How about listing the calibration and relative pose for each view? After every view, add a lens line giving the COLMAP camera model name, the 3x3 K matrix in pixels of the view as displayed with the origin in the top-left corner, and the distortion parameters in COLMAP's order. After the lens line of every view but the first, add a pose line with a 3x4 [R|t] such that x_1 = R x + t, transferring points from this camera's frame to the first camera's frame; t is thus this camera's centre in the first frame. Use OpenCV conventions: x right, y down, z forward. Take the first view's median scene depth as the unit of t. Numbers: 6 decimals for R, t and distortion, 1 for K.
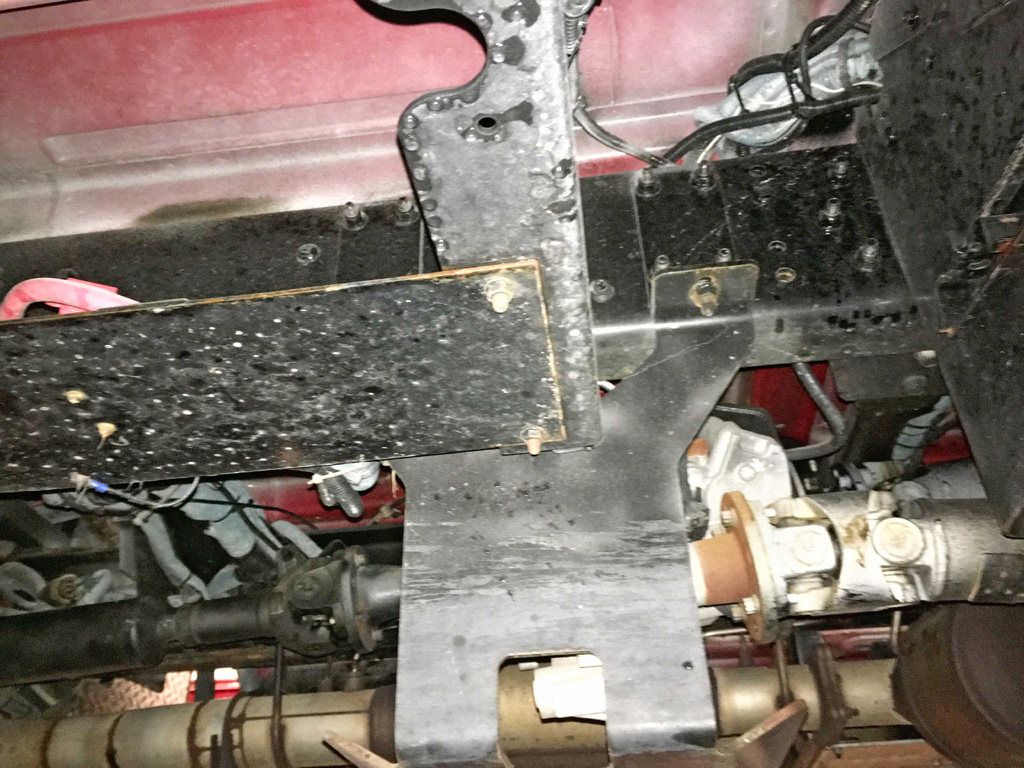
lens RADIAL K [[868.3, 0, 516.9], [0, 868.3, 393.2], [0, 0, 1]] dist [0.086693, -0.104000]
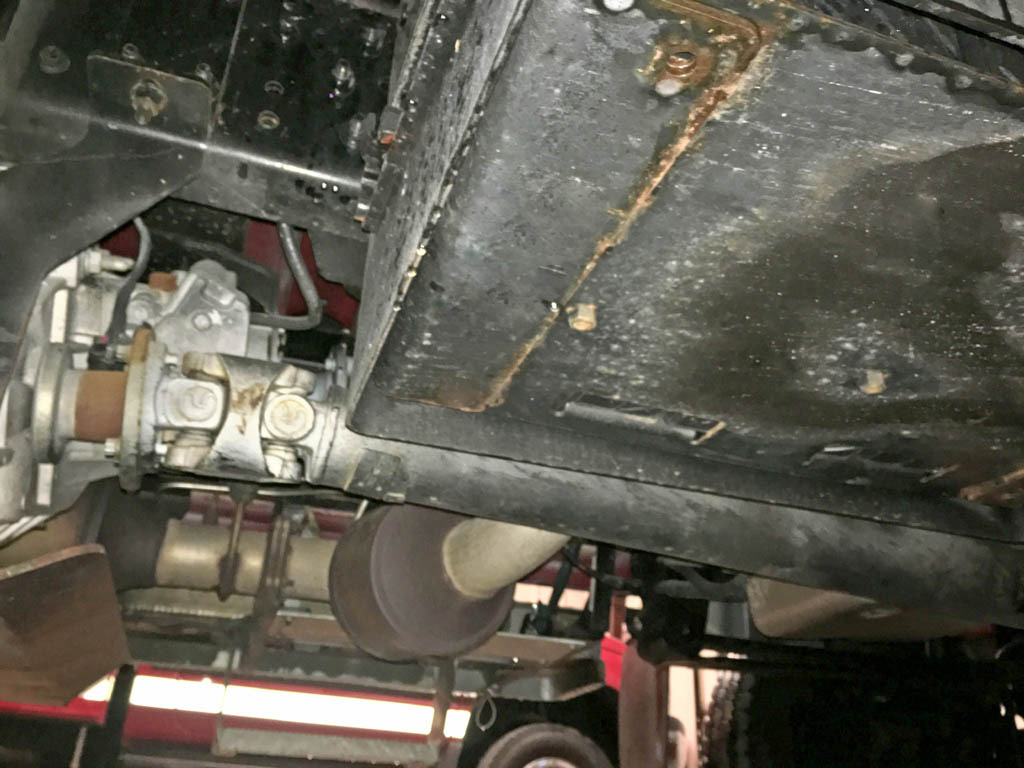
lens RADIAL K [[868.3, 0, 516.9], [0, 868.3, 393.2], [0, 0, 1]] dist [0.086693, -0.104000]
pose [[0.903544, 0.253325, 0.345593, 0.315810], [-0.297265, 0.951458, 0.079757, -0.013626], [-0.308613, -0.174797, 0.934989, 0.004108]]
